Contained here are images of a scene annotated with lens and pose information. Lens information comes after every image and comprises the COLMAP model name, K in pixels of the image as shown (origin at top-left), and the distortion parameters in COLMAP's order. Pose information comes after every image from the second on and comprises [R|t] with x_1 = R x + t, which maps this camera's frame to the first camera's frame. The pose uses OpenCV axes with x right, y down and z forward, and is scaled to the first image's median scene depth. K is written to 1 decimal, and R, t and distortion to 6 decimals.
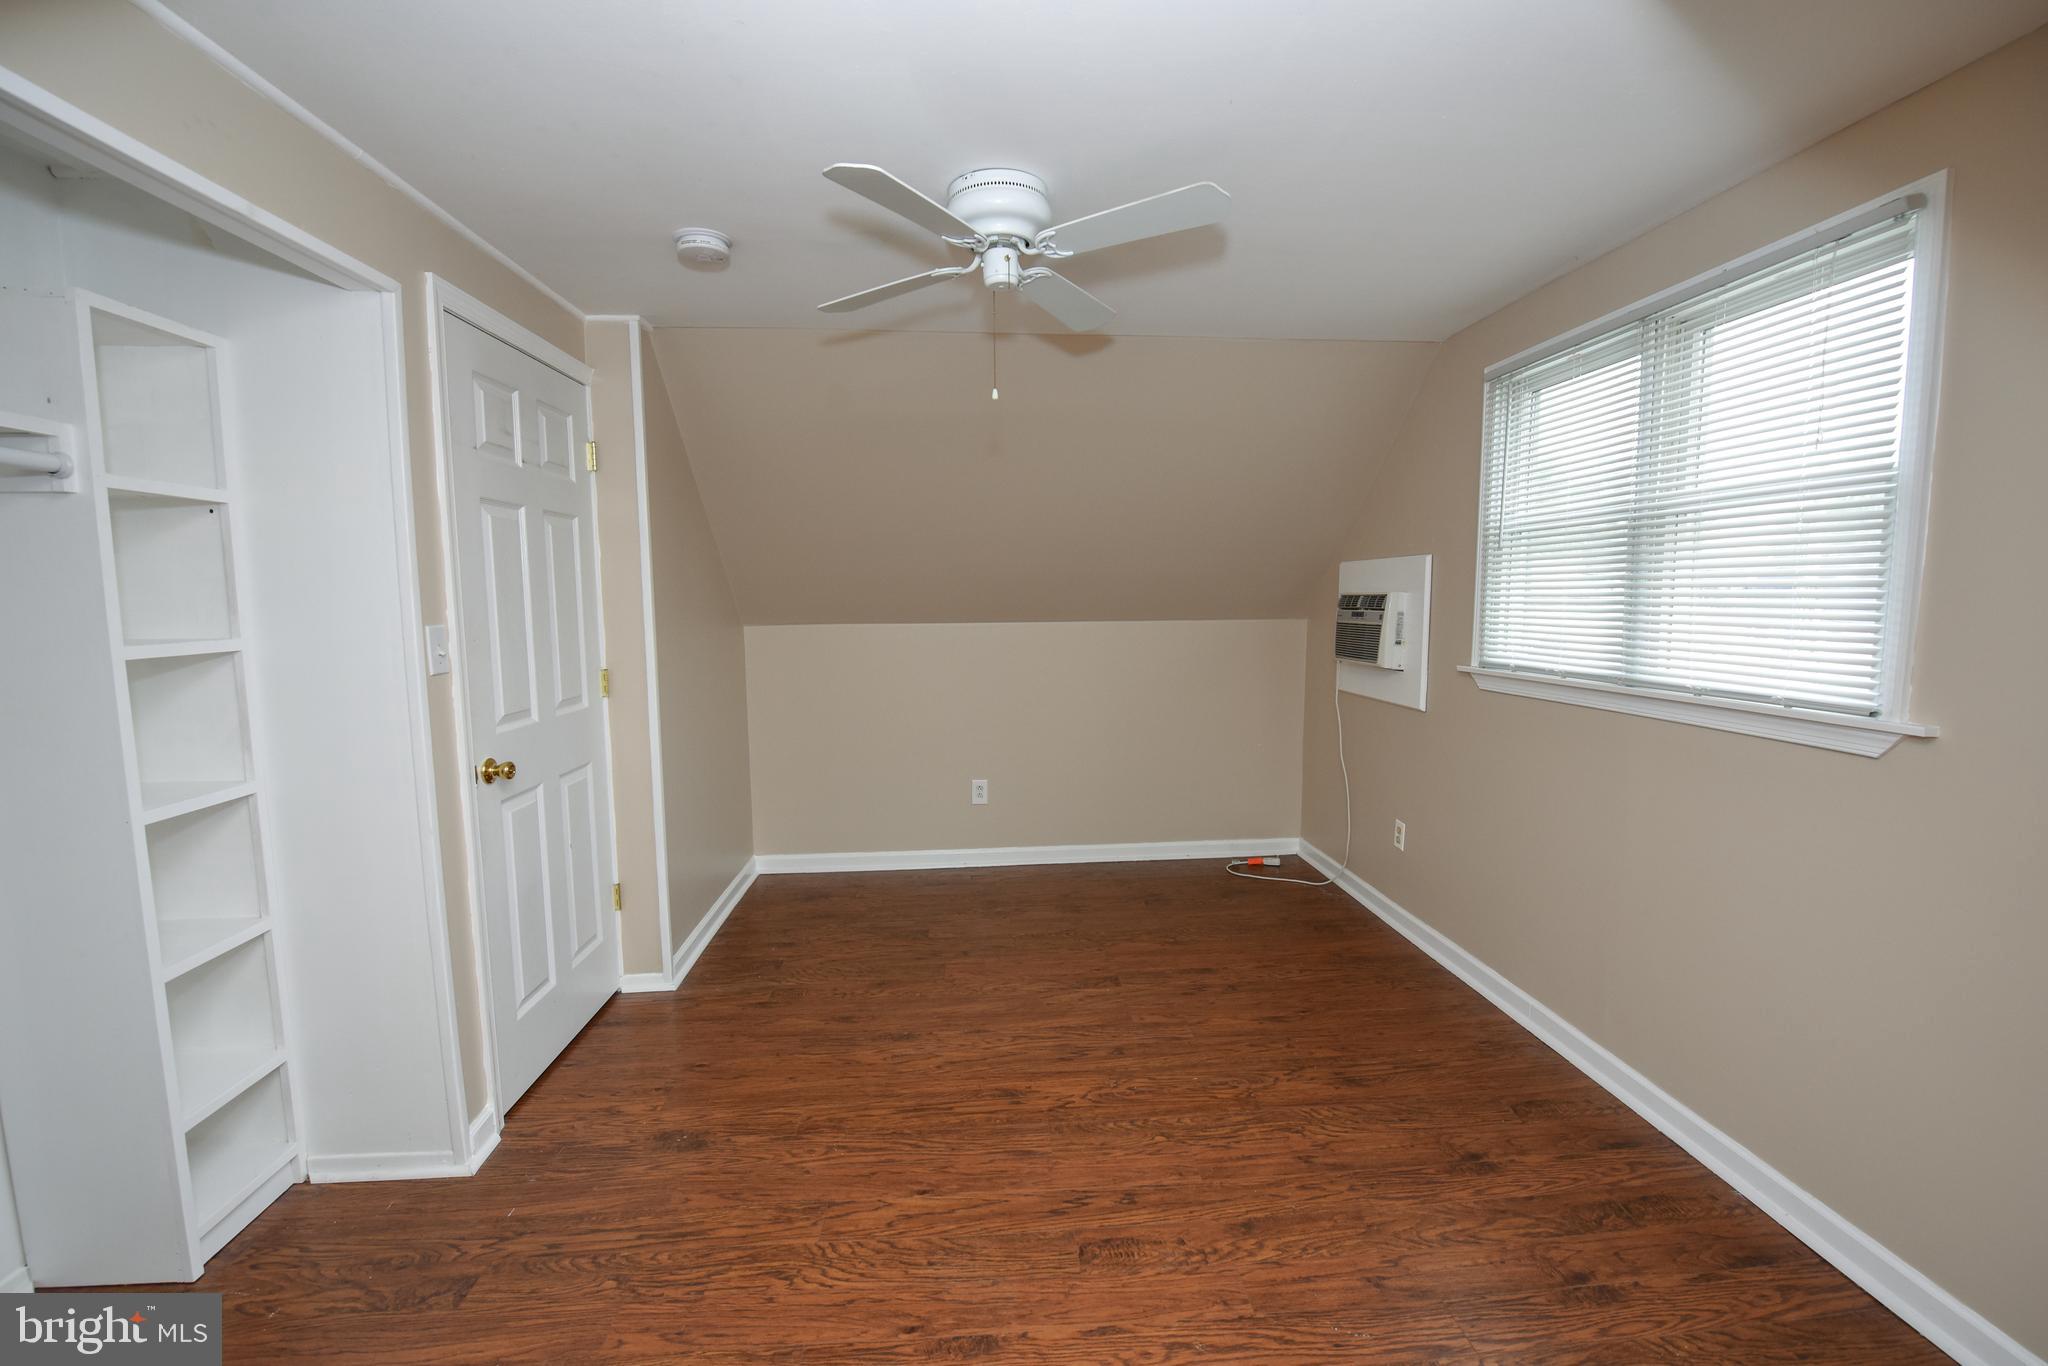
lens RADIAL K [[845.3, 0, 1032.3], [0, 845.3, 688.6], [0, 0, 1]] dist [-0.015733, -0.001138]
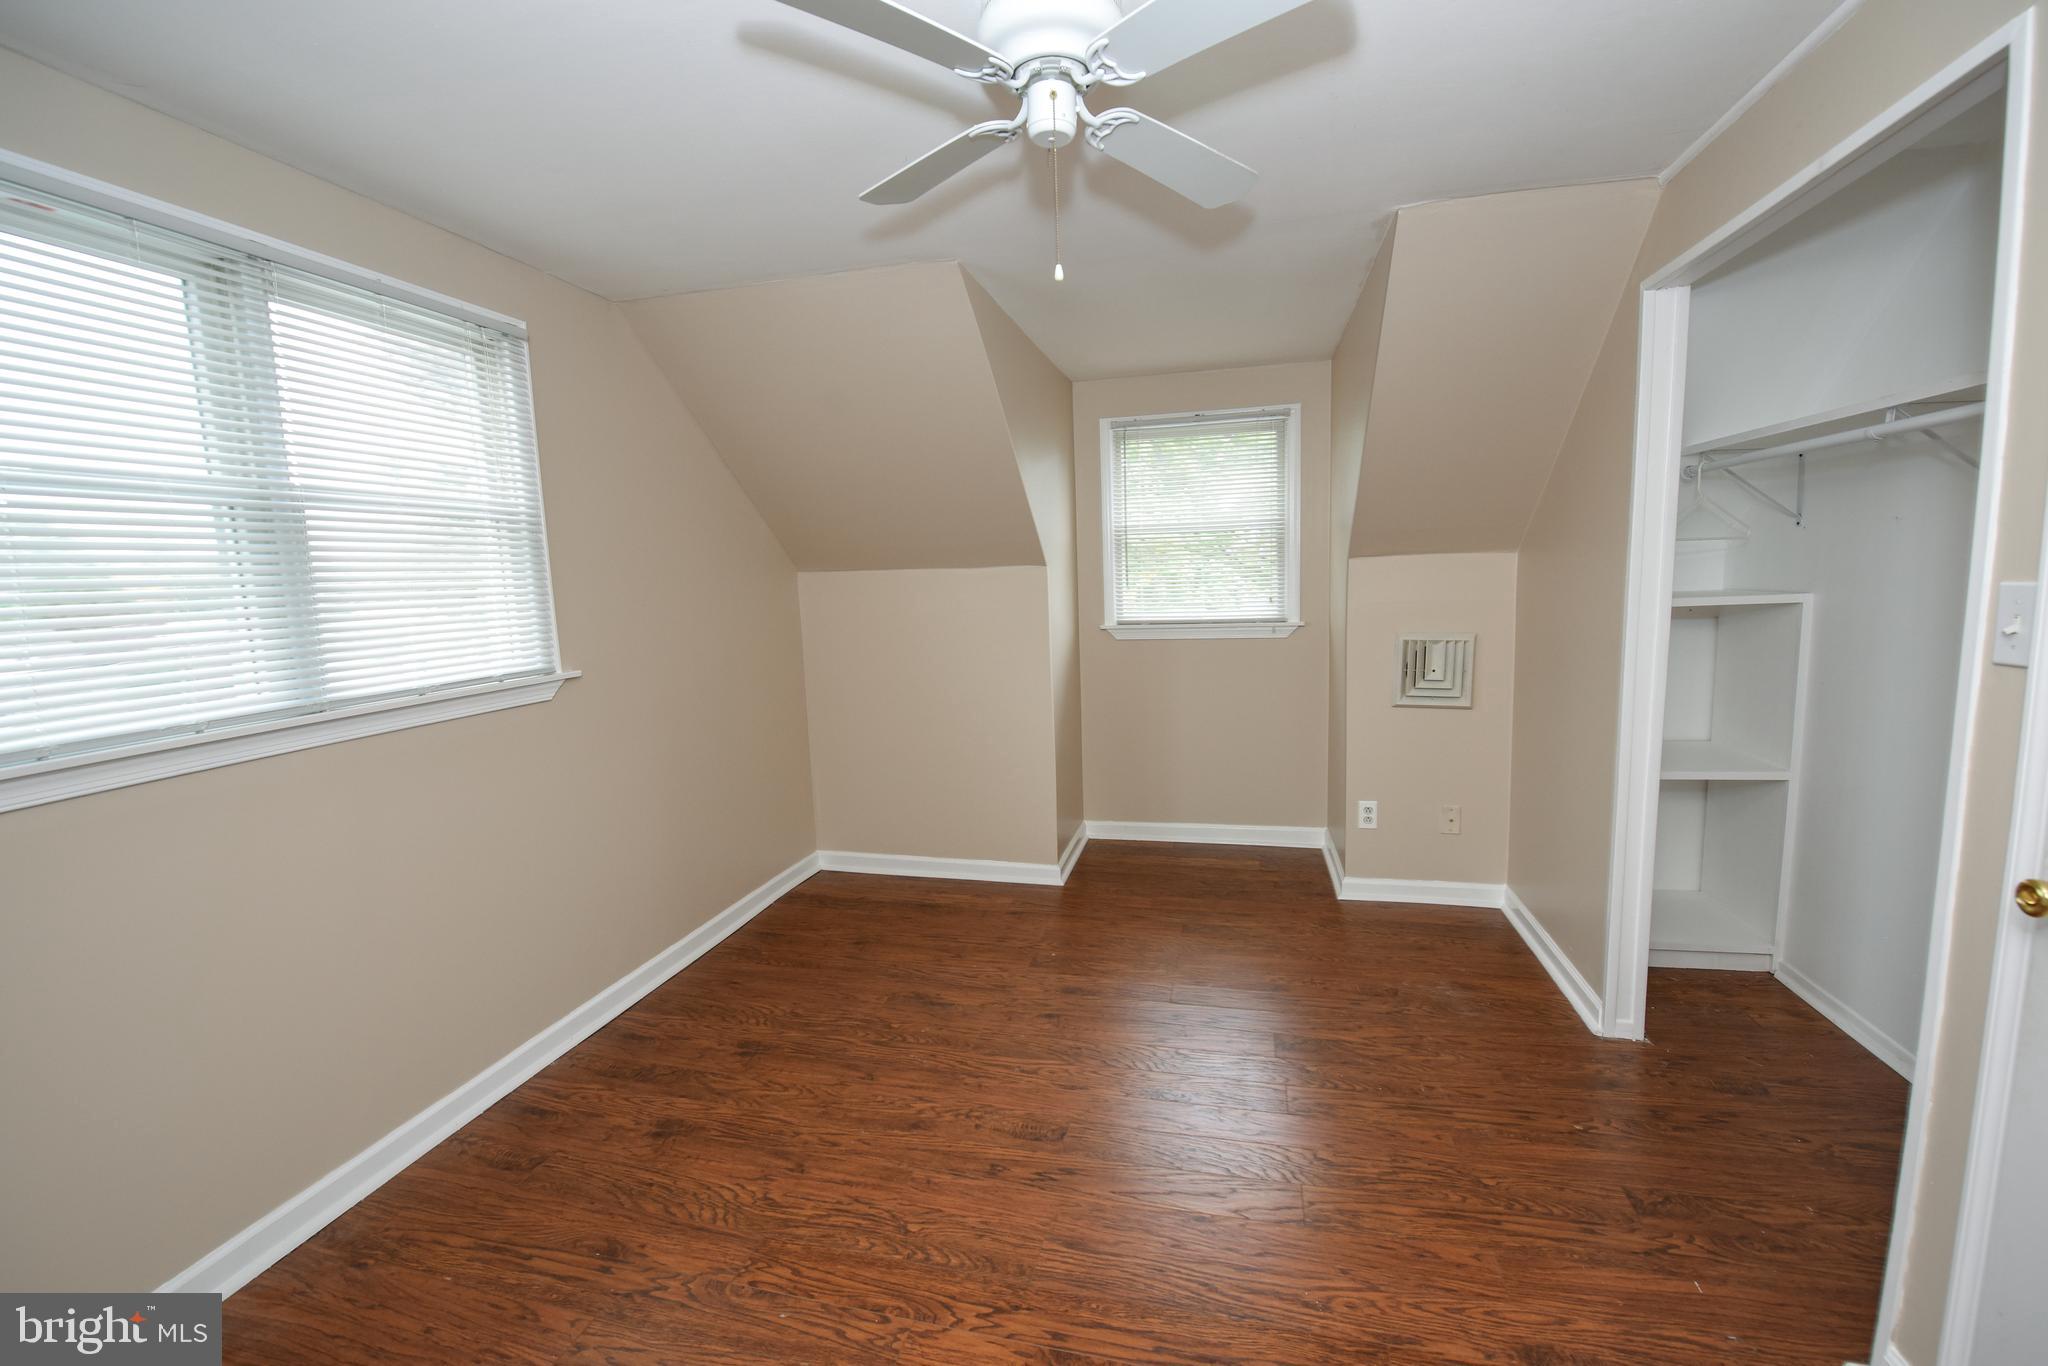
lens RADIAL K [[845.3, 0, 1032.3], [0, 845.3, 688.6], [0, 0, 1]] dist [-0.015733, -0.001138]
pose [[-0.948261, -0.002766, 0.317478, -0.246253], [0.076717, 0.968334, 0.237578, -0.191638], [-0.308082, 0.249642, -0.918022, 1.754961]]
